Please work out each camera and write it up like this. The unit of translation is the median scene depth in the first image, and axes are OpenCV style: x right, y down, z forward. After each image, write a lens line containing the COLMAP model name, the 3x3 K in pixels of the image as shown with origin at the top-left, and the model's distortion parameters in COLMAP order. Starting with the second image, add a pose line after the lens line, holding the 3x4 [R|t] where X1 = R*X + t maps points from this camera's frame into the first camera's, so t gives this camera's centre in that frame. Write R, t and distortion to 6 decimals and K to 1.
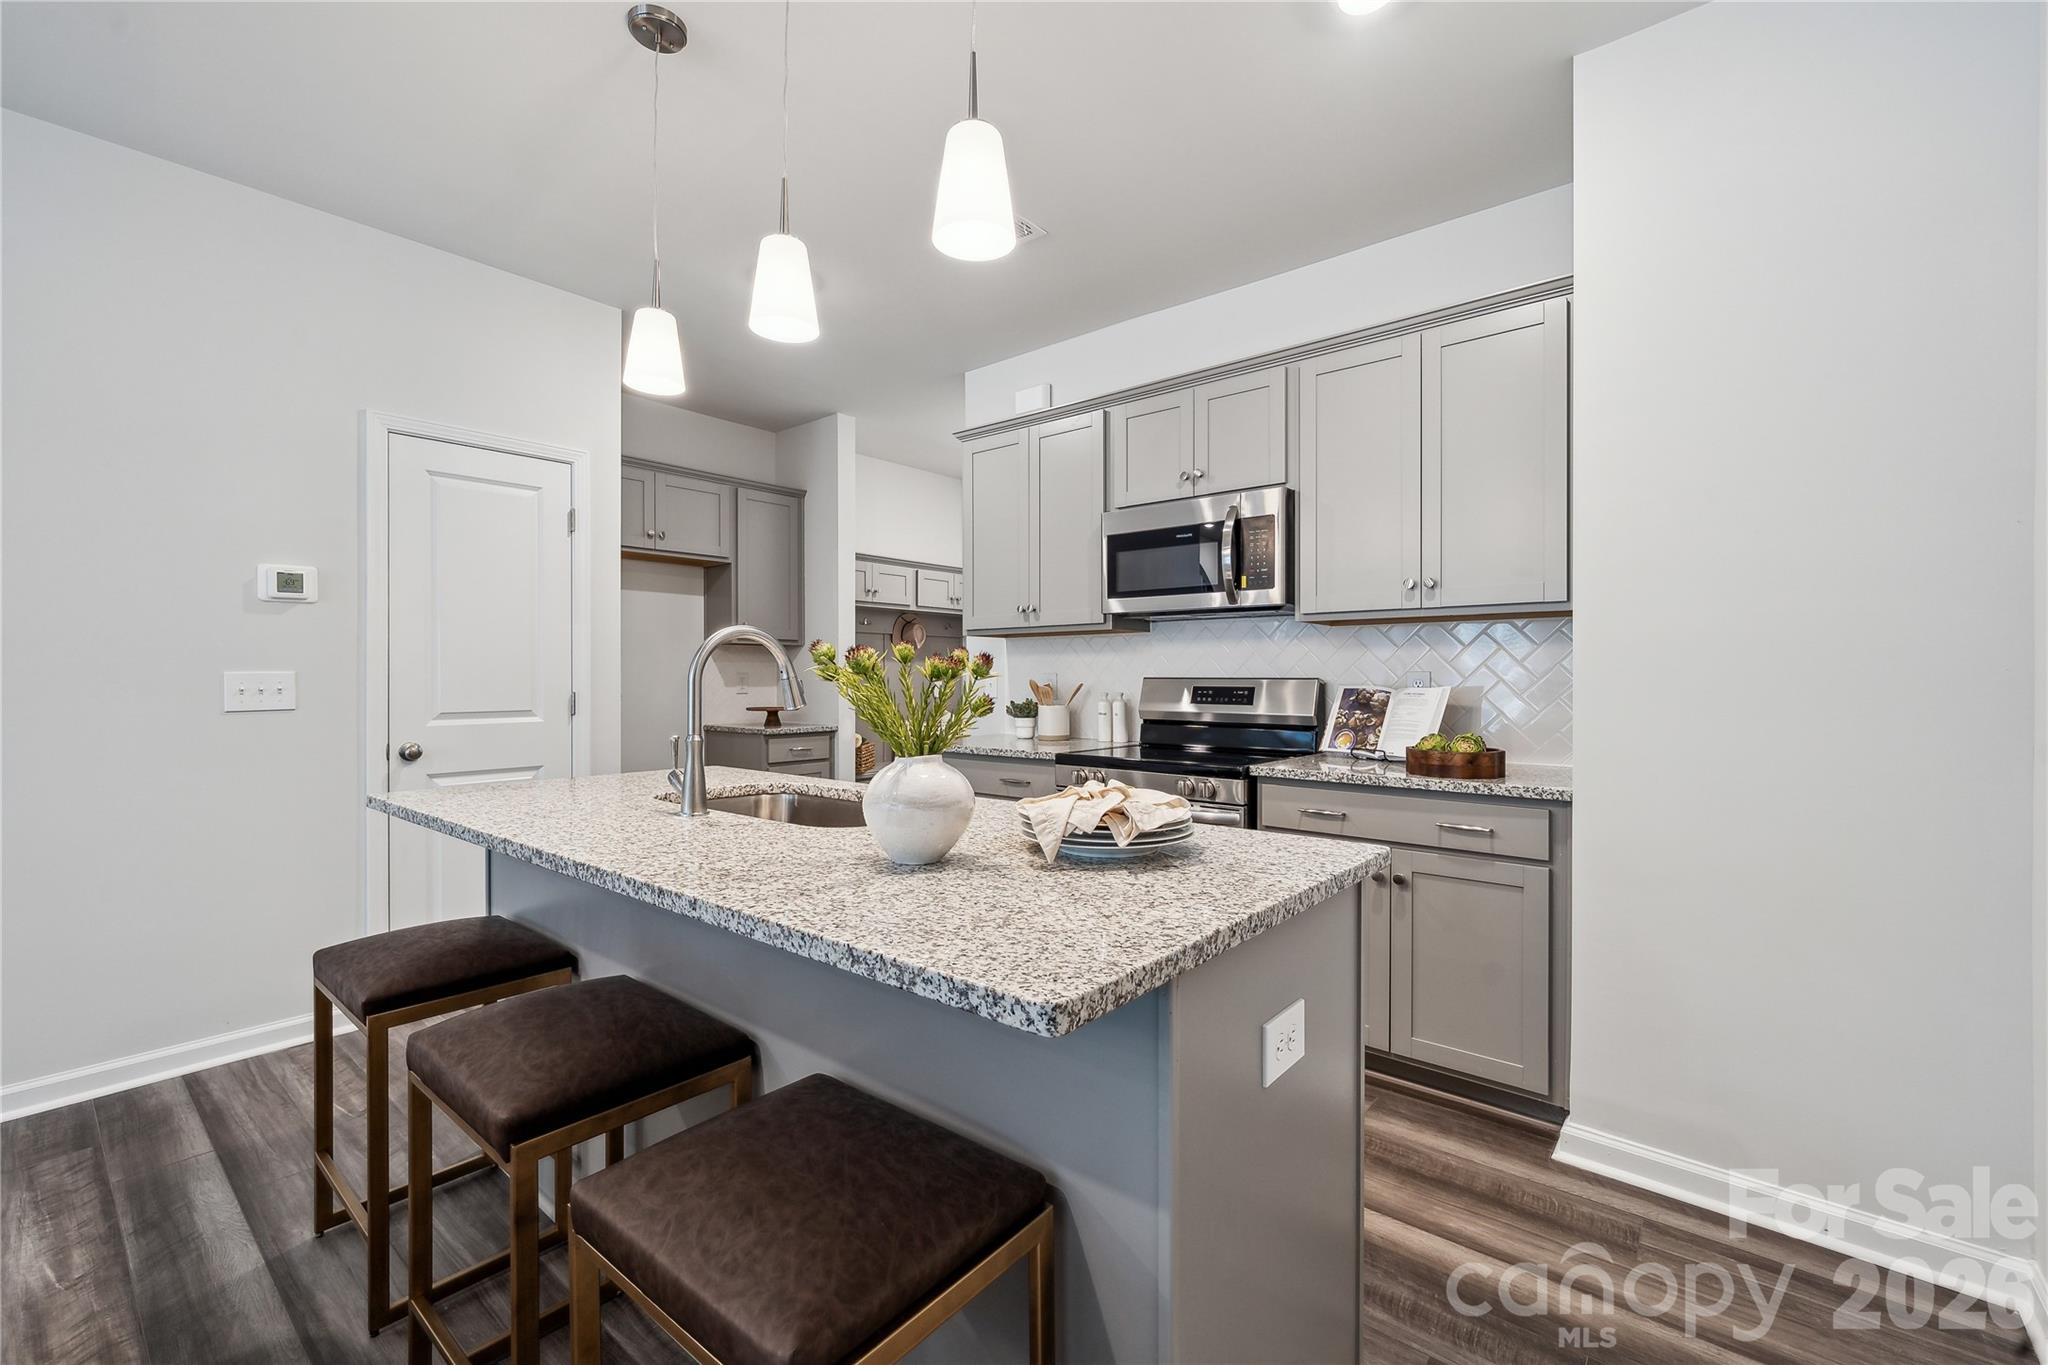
lens RADIAL K [[850.1, 0, 1024.0], [0, 850.1, 682.5], [0, 0, 1]] dist [0.000805, 0.000359]
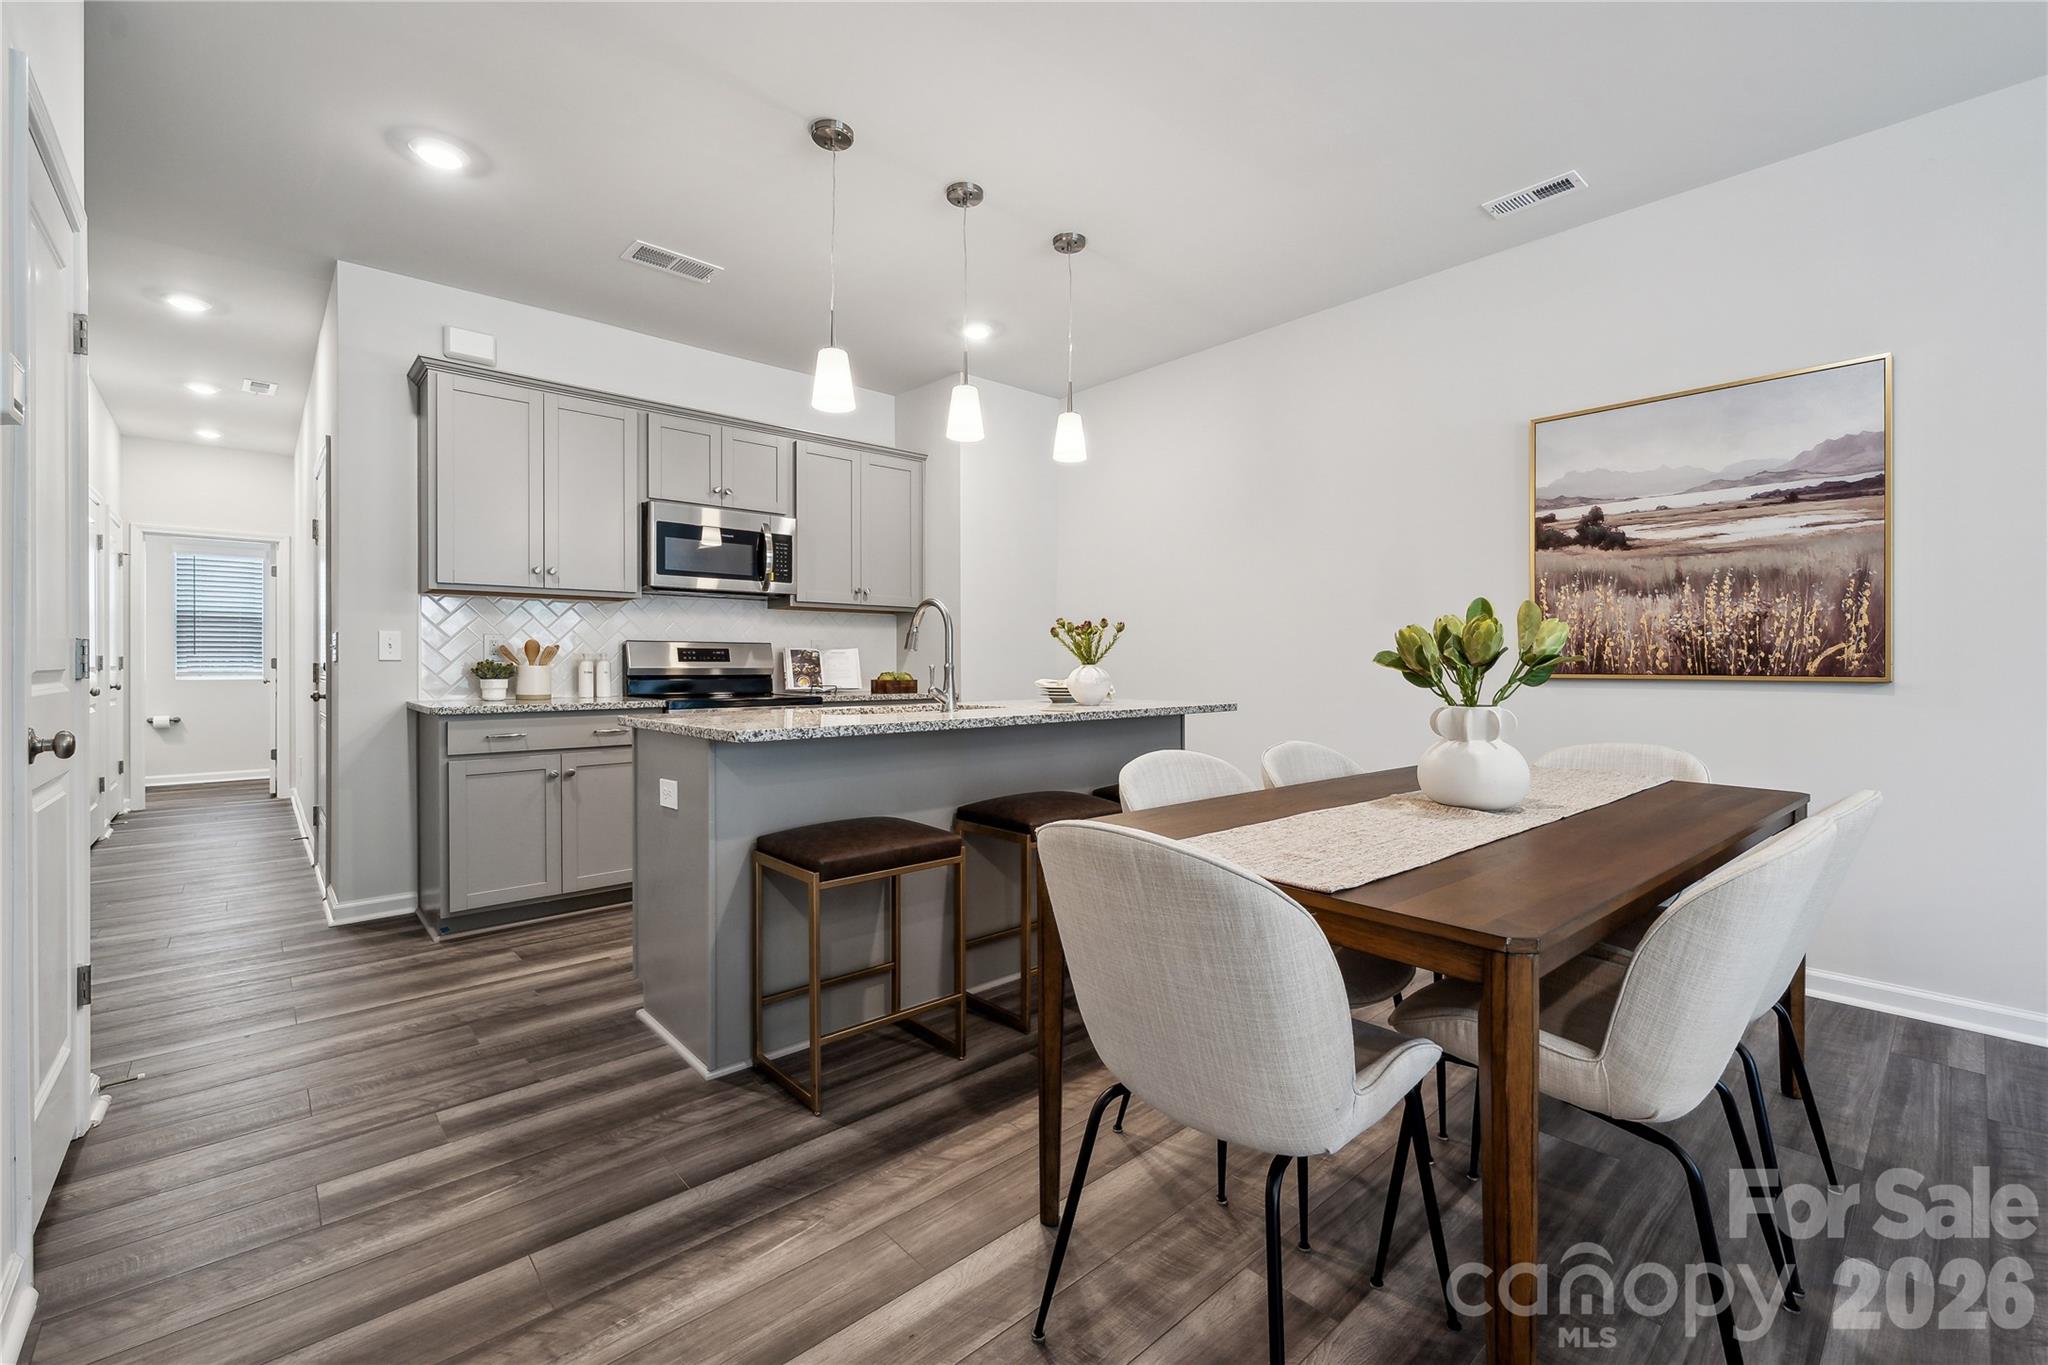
lens RADIAL K [[858.6, 0, 1043.5], [0, 858.6, 665.0], [0, 0, 1]] dist [0.000833, 0.000163]
pose [[0.134793, -0.006096, 0.990855, -1.144258], [-0.000811, 0.999980, 0.006262, 0.025262], [-0.990873, -0.001648, 0.134785, 0.327259]]
